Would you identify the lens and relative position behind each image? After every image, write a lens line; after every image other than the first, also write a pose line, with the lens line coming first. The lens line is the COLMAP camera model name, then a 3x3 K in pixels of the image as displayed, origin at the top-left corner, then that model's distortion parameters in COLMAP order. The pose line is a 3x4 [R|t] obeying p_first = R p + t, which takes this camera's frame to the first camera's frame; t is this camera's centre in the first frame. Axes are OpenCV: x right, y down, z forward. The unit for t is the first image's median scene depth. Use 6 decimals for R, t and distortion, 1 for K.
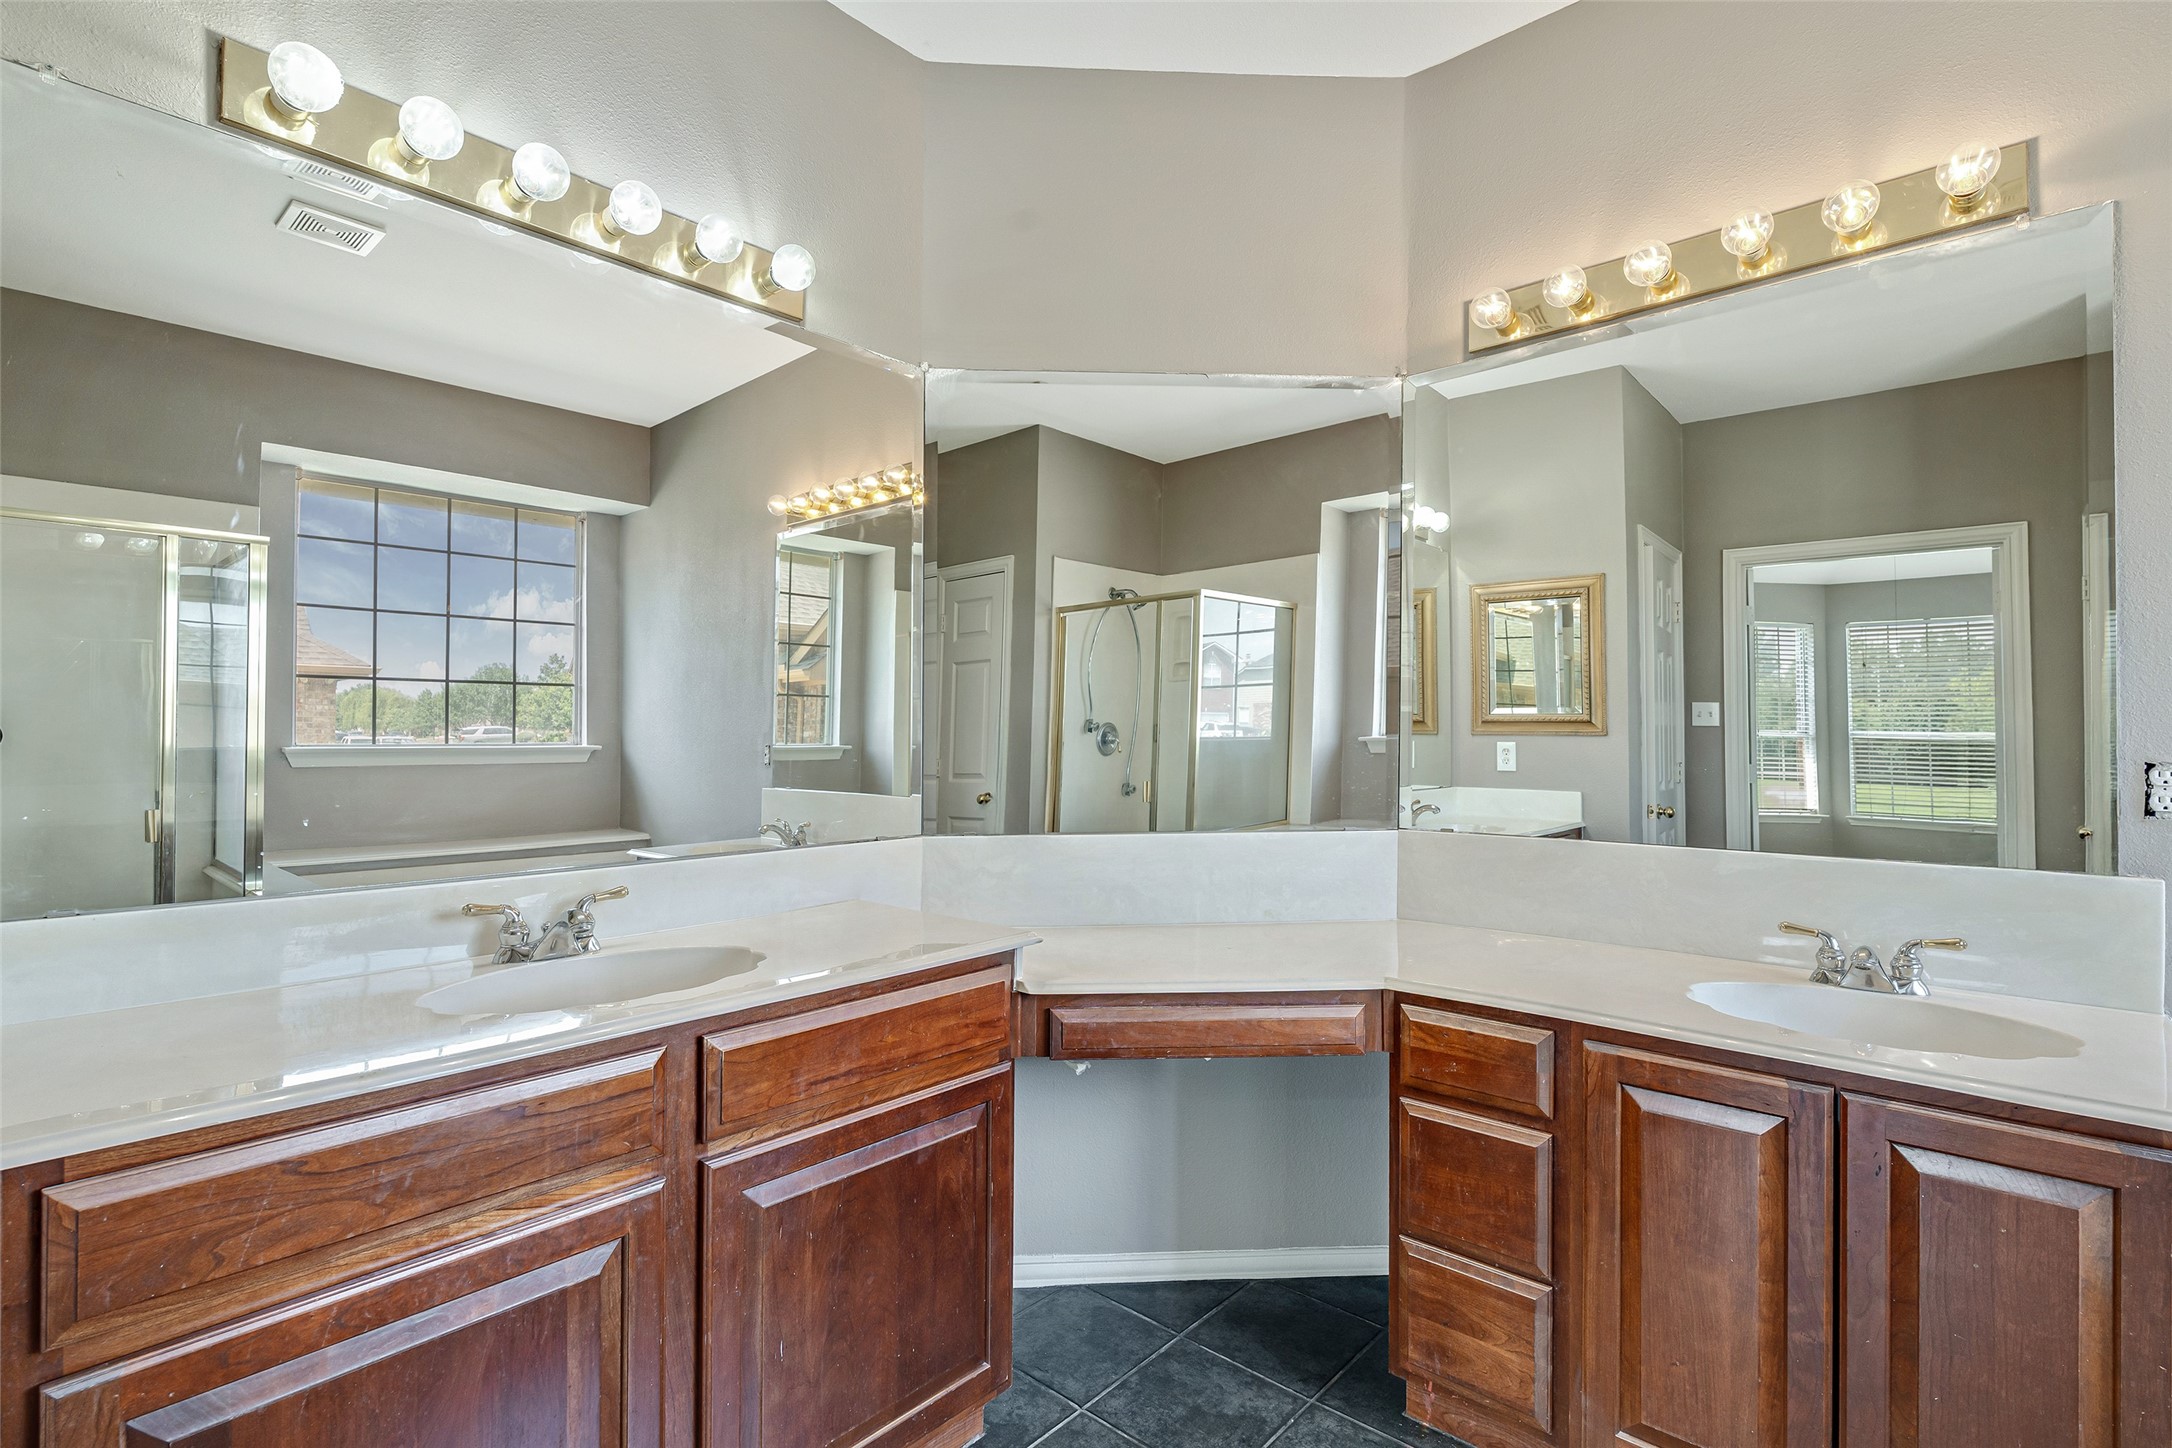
lens RADIAL K [[1011.5, 0, 1121.1], [0, 1011.5, 737.1], [0, 0, 1]] dist [-0.003950, 0.000433]
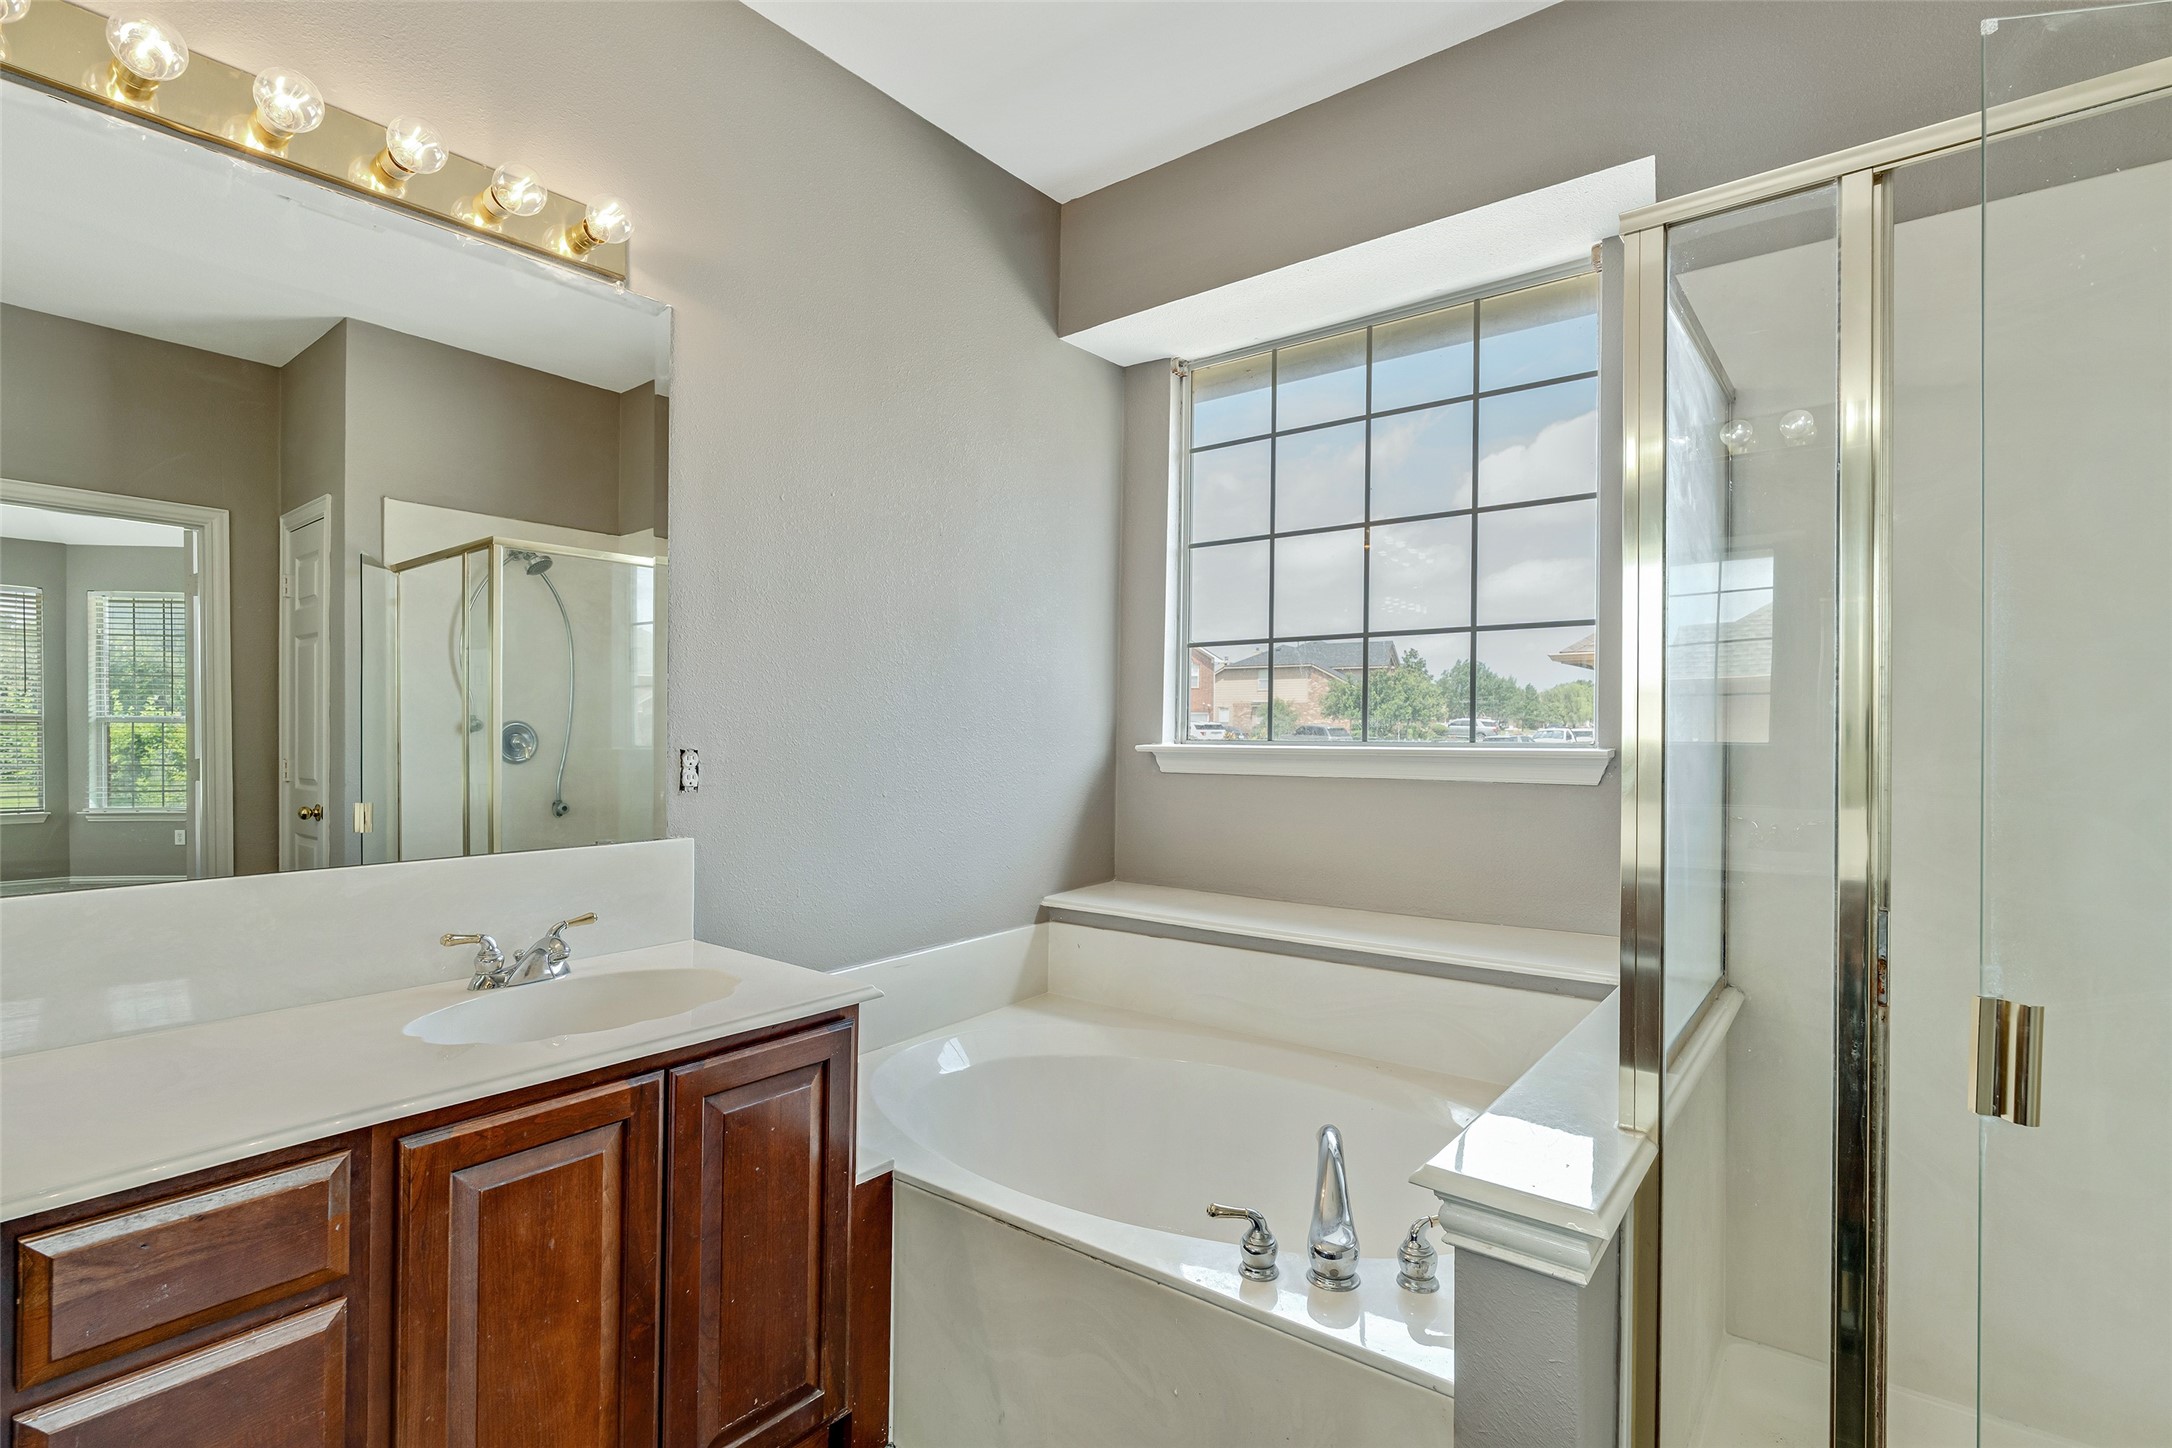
lens RADIAL K [[1011.5, 0, 1058.0], [0, 1011.5, 729.3], [0, 0, 1]] dist [-0.003950, 0.000433]
pose [[-0.041182, 0.003153, 0.999147, -0.271232], [-0.004017, 0.999986, -0.003321, 0.001411], [-0.999144, -0.004150, -0.041169, 0.504889]]
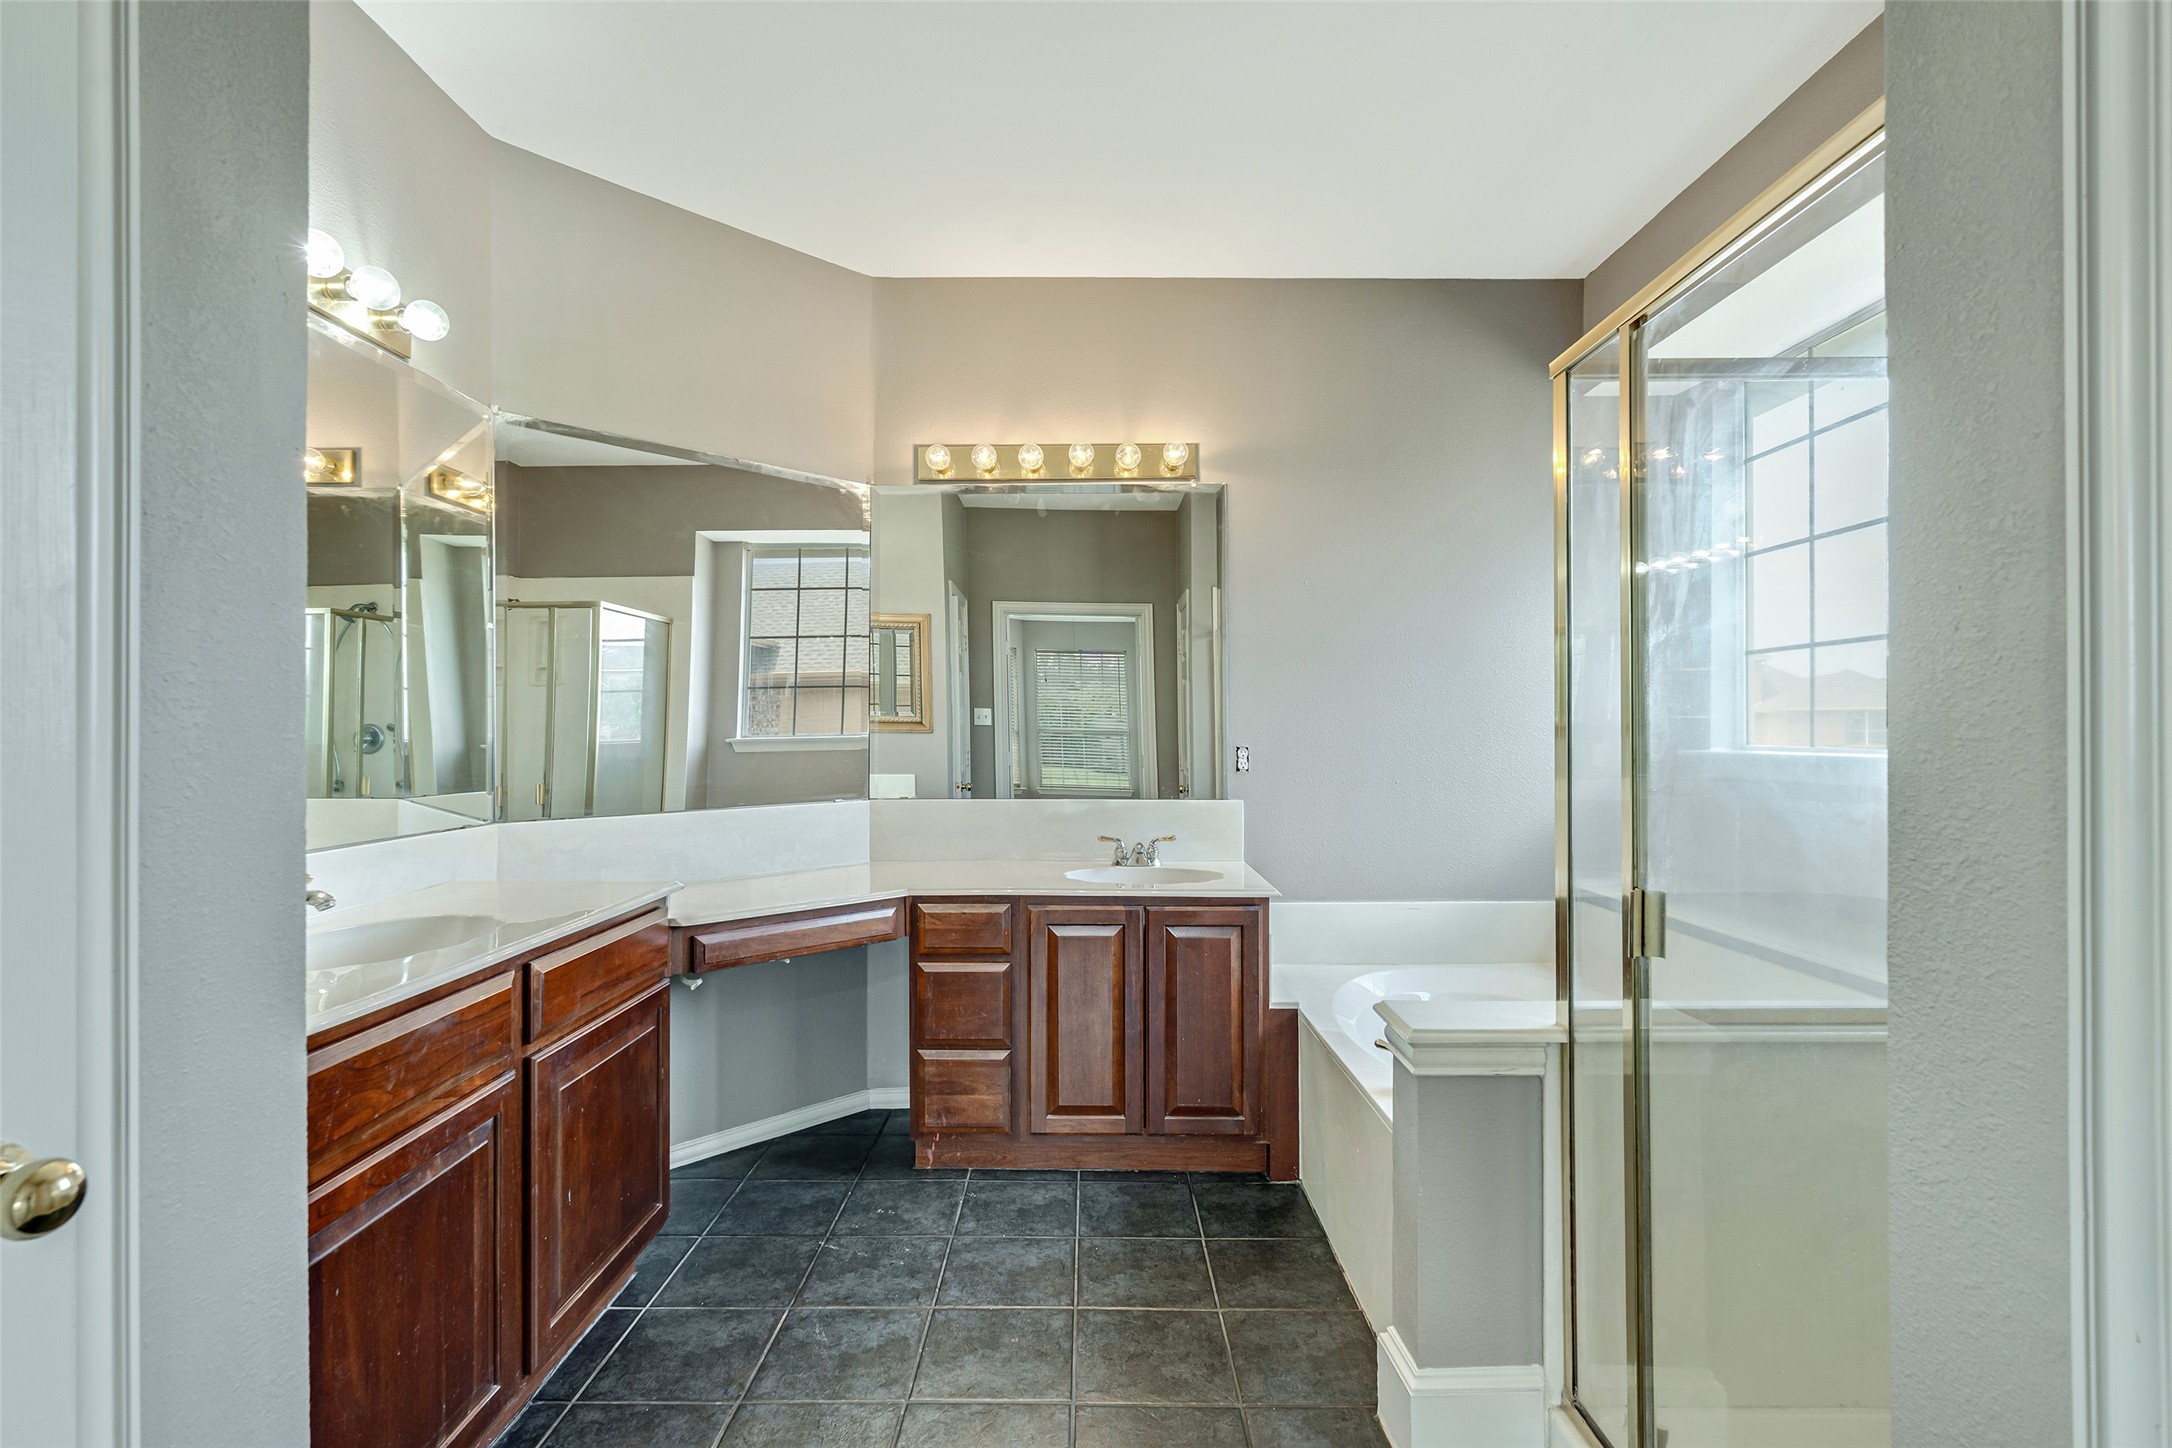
lens RADIAL K [[1011.5, 0, 1084.5], [0, 1011.5, 721.7], [0, 0, 1]] dist [-0.003950, 0.000433]
pose [[0.755949, 0.006484, 0.654598, -0.584568], [-0.000294, 0.999954, -0.009566, -0.006486], [-0.654630, 0.007039, 0.755917, -0.384281]]
